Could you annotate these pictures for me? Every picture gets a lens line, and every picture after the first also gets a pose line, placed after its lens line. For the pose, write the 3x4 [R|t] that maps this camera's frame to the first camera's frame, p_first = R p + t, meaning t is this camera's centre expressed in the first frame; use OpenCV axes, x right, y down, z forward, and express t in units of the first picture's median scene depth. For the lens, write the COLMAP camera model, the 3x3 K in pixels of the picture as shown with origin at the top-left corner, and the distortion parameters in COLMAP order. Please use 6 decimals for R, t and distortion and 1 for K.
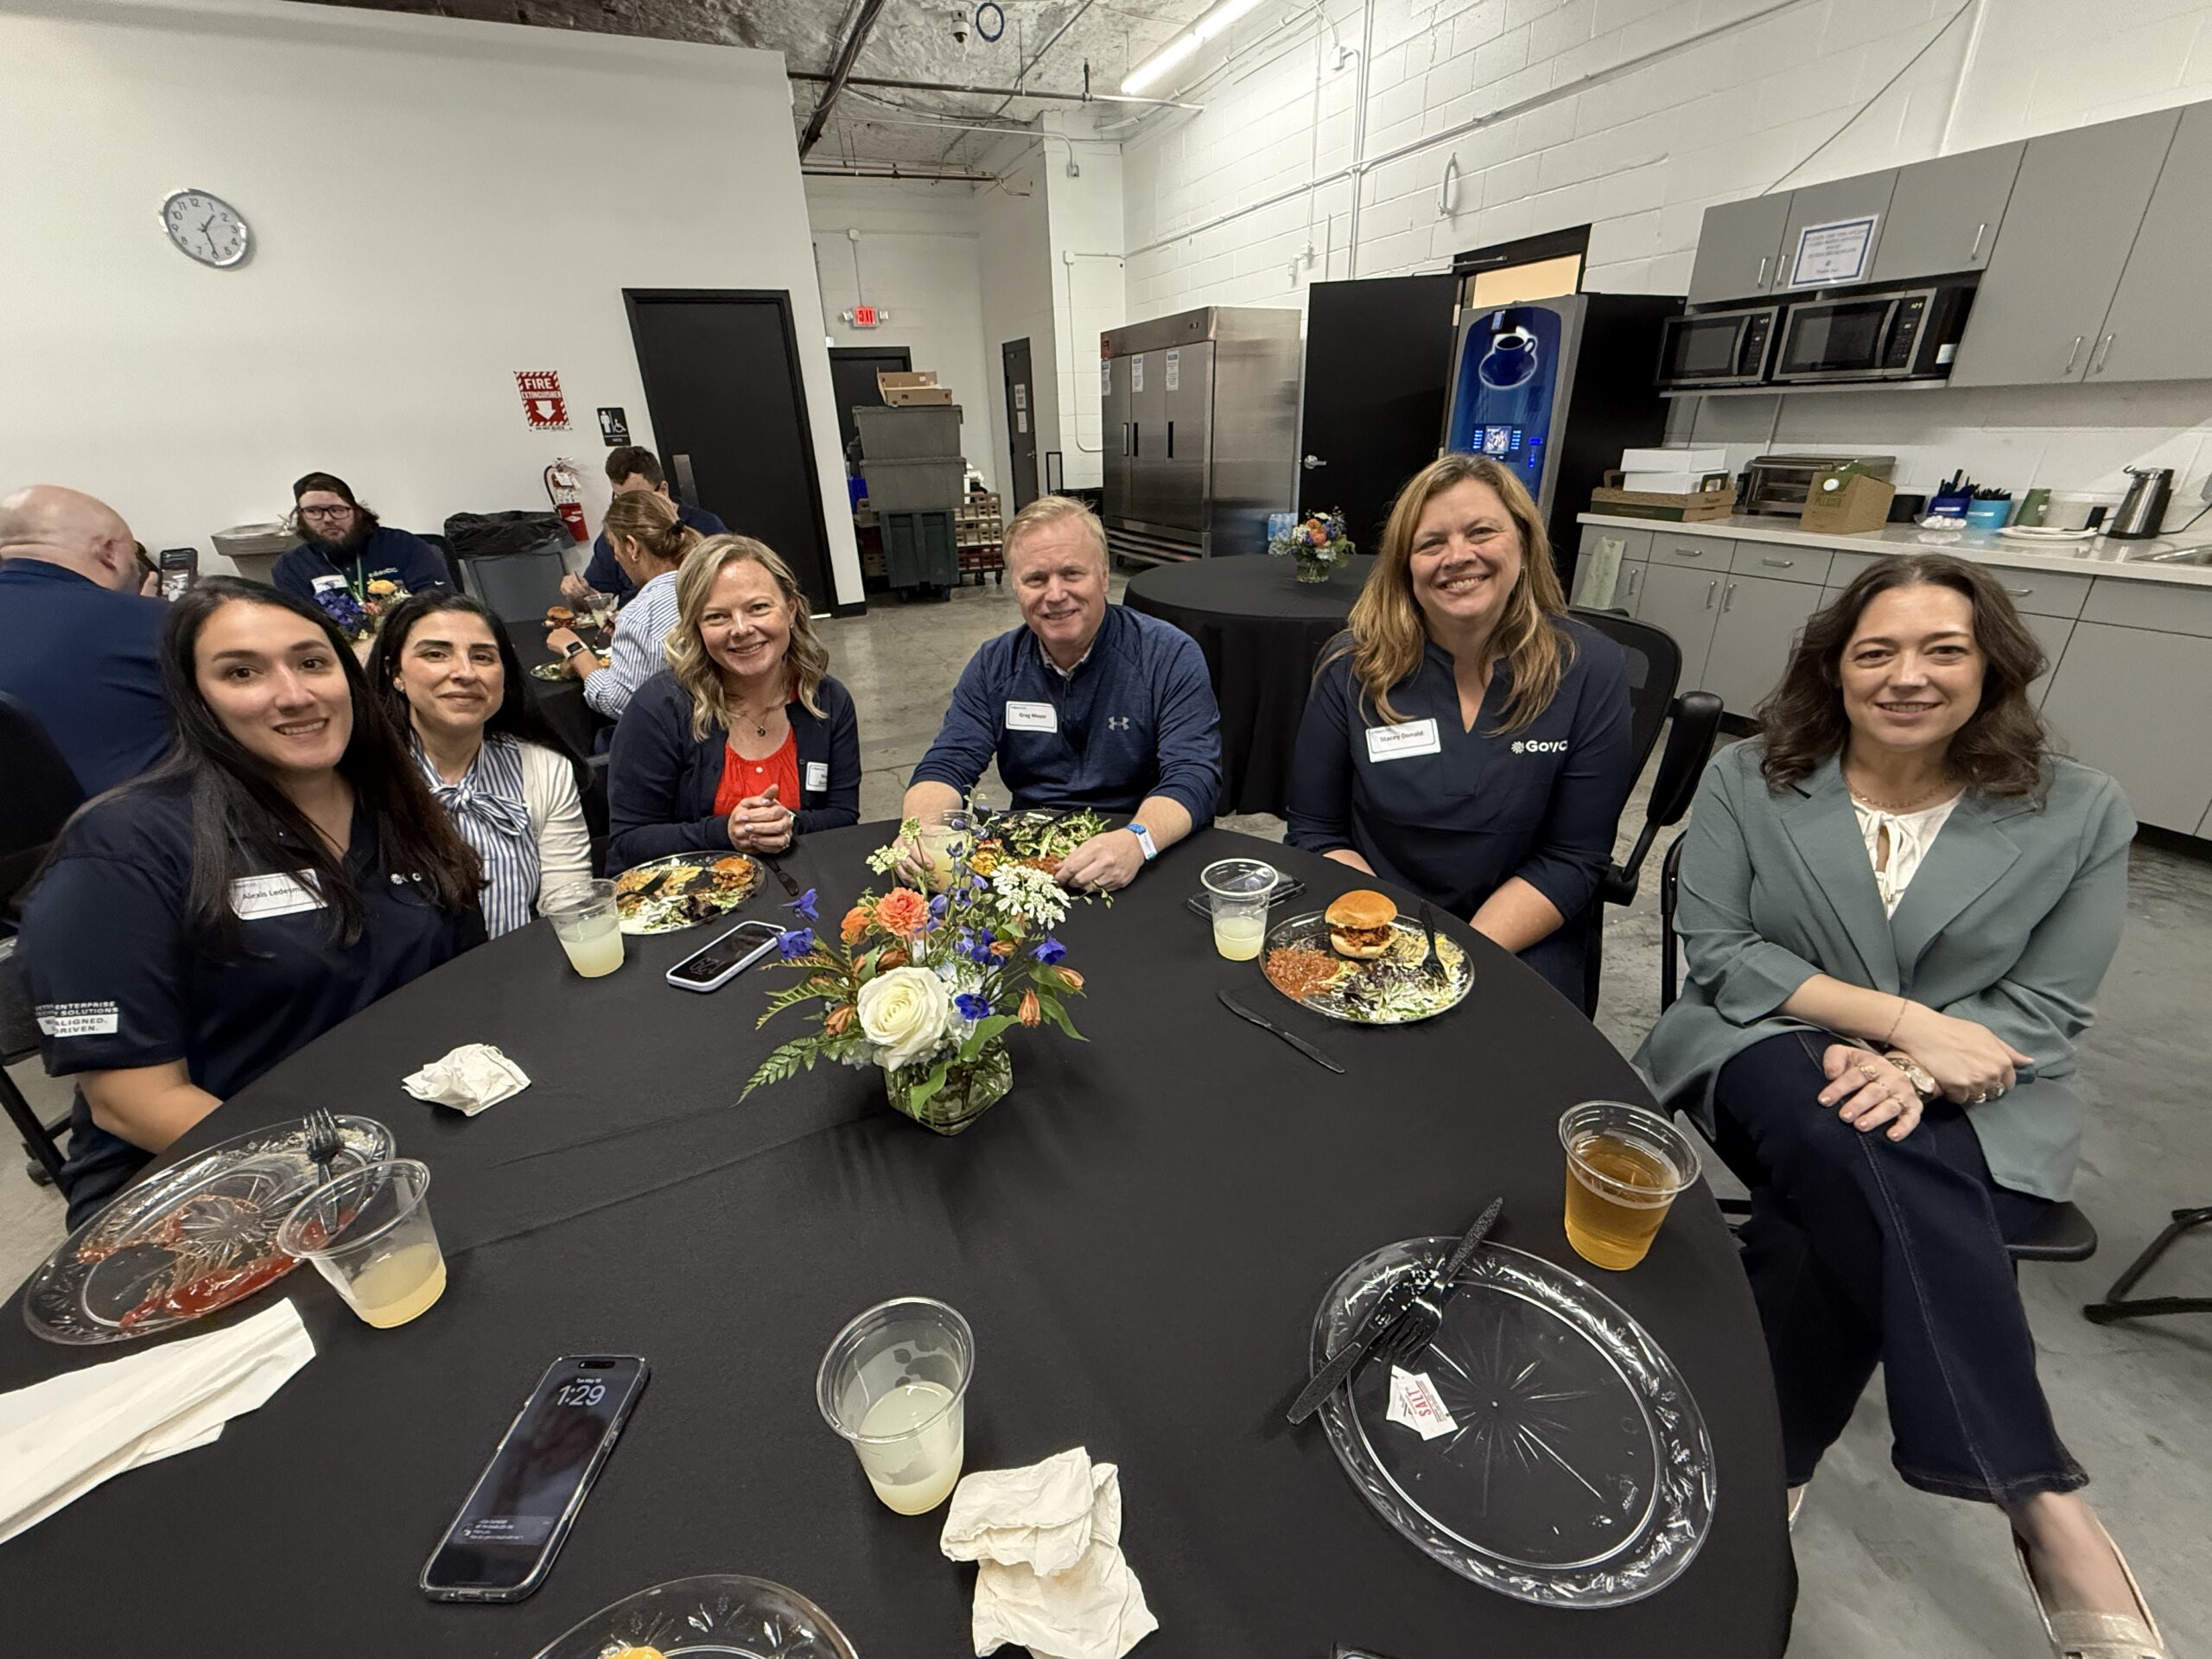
lens RADIAL K [[905.2, 0, 1105.1], [0, 905.2, 834.5], [0, 0, 1]] dist [-0.000598, 0.000064]
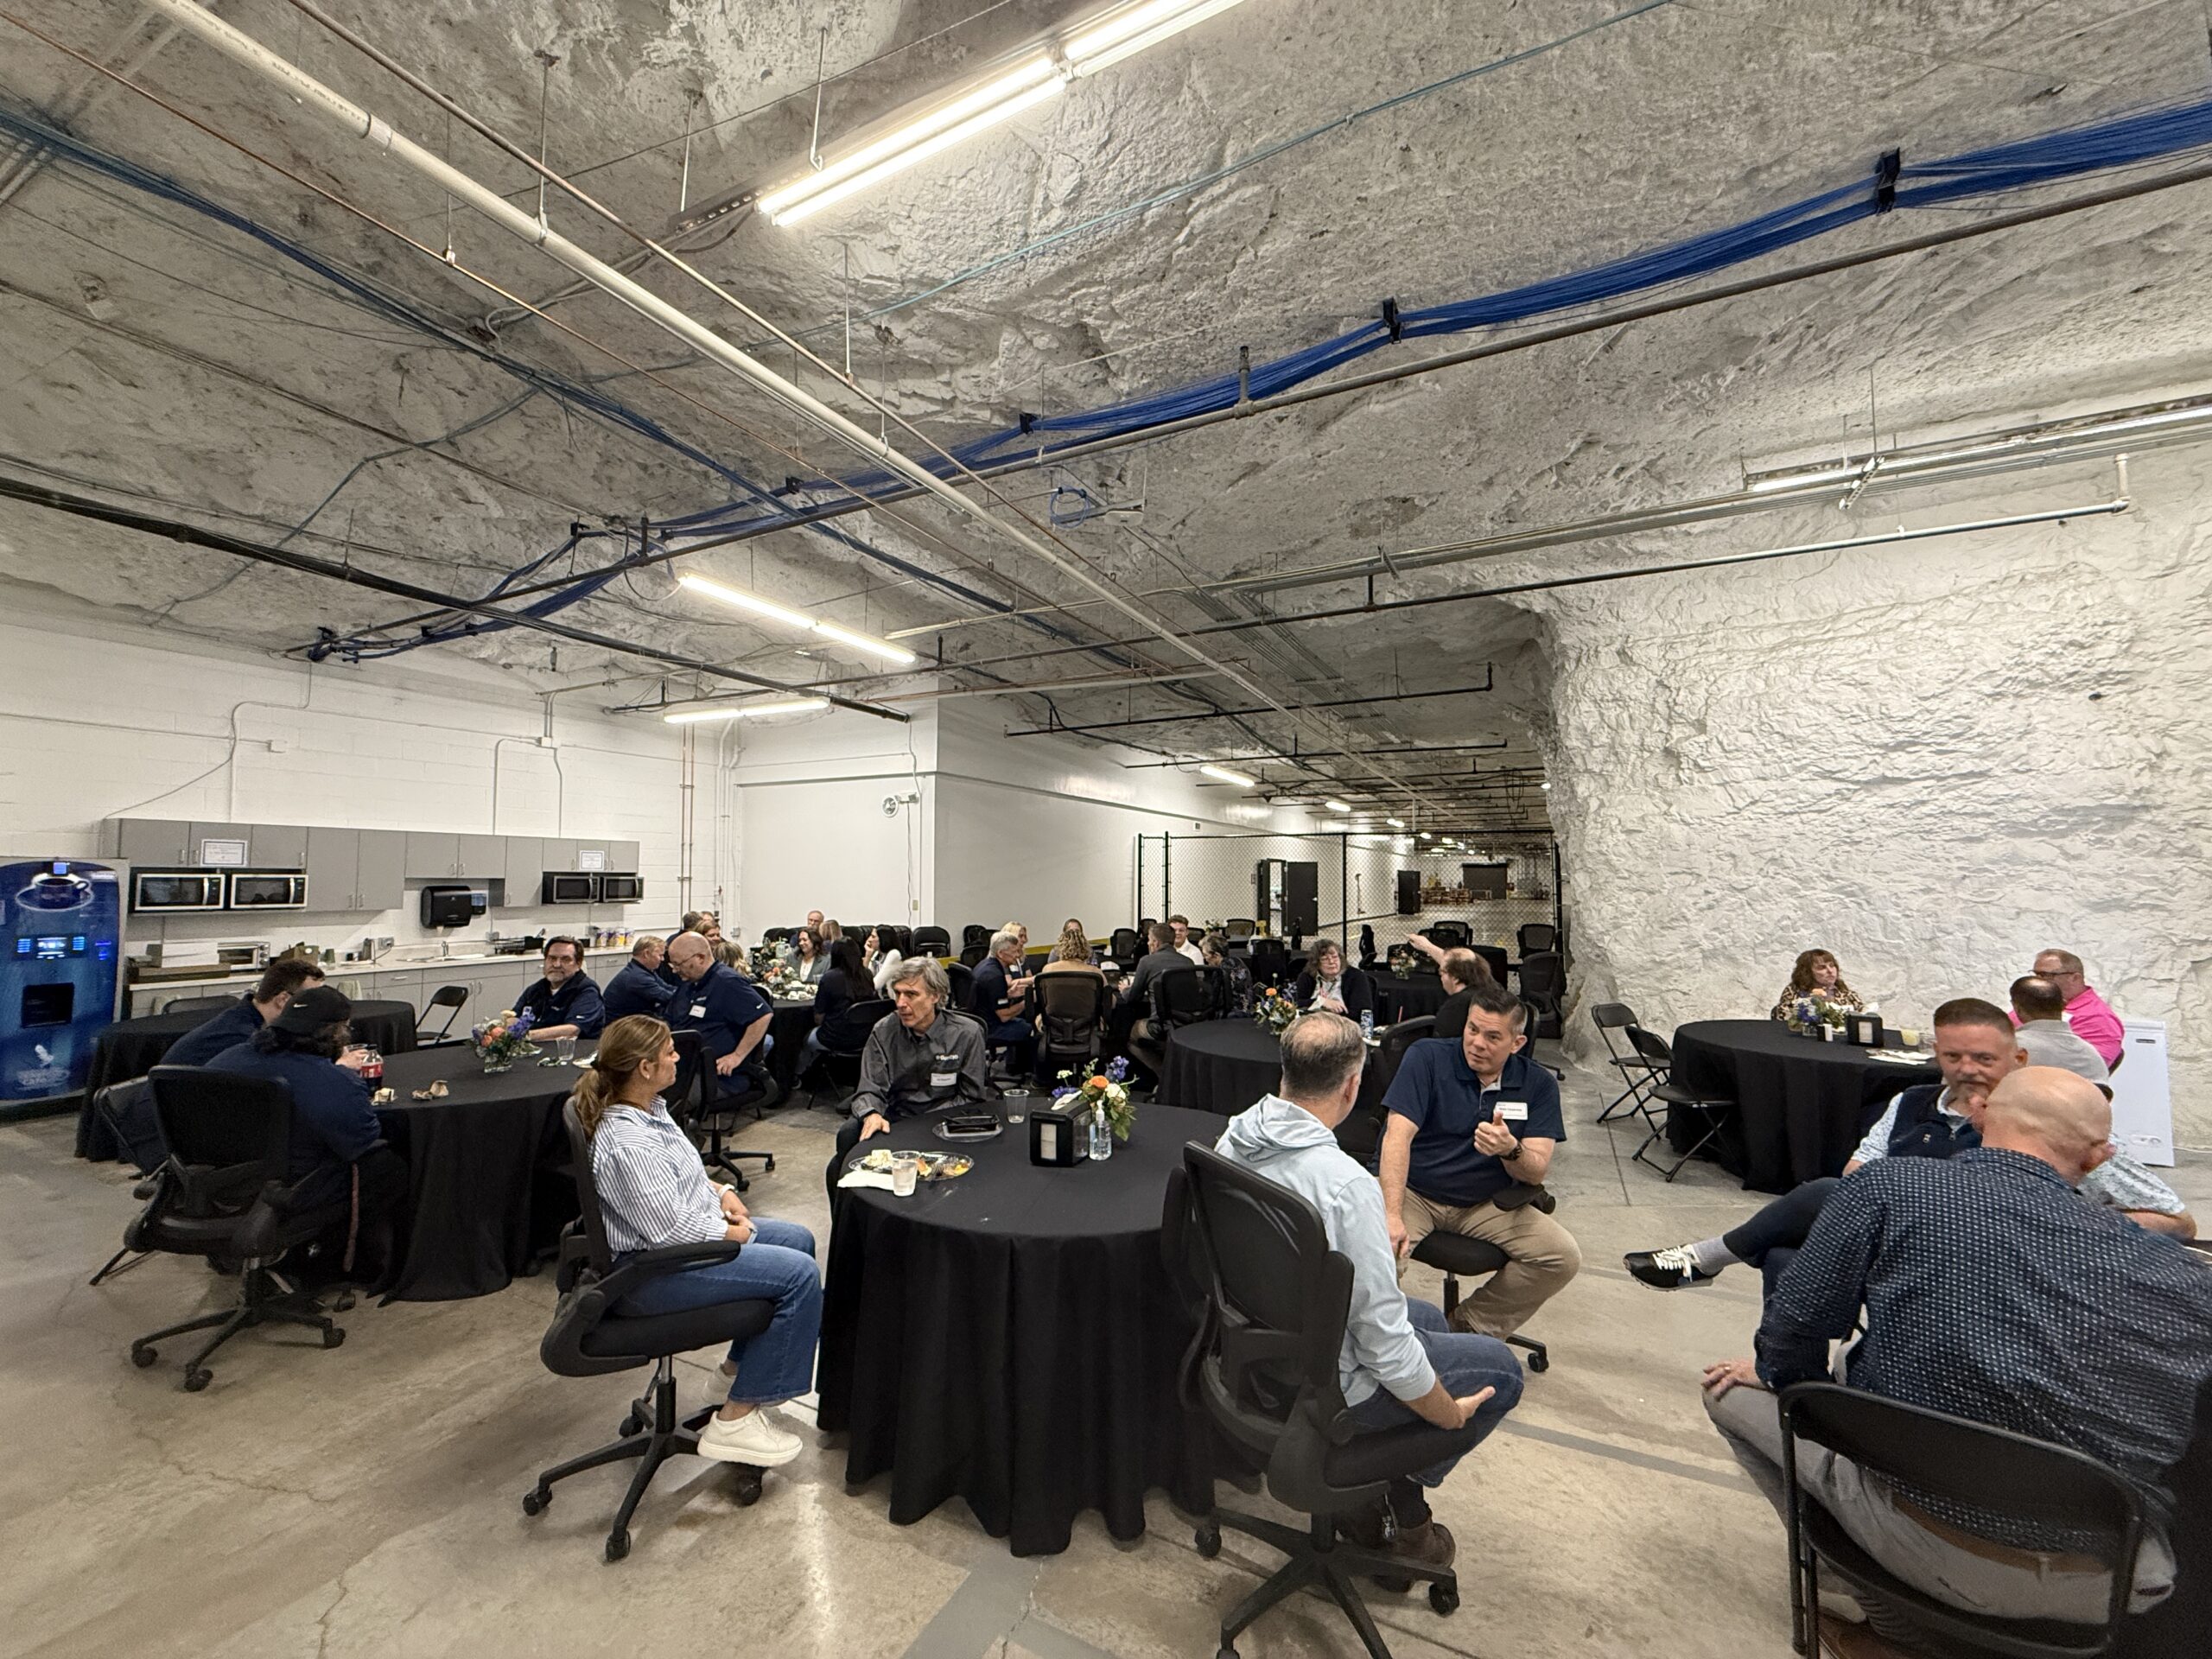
lens RADIAL K [[874.2, 0, 1101.8], [0, 874.2, 830.4], [0, 0, 1]] dist [-0.001230, -0.000363]
pose [[-0.639959, 0.074187, 0.764819, -1.982734], [0.343433, 0.917999, 0.198321, -0.382146], [-0.687391, 0.389581, -0.612960, 0.797194]]
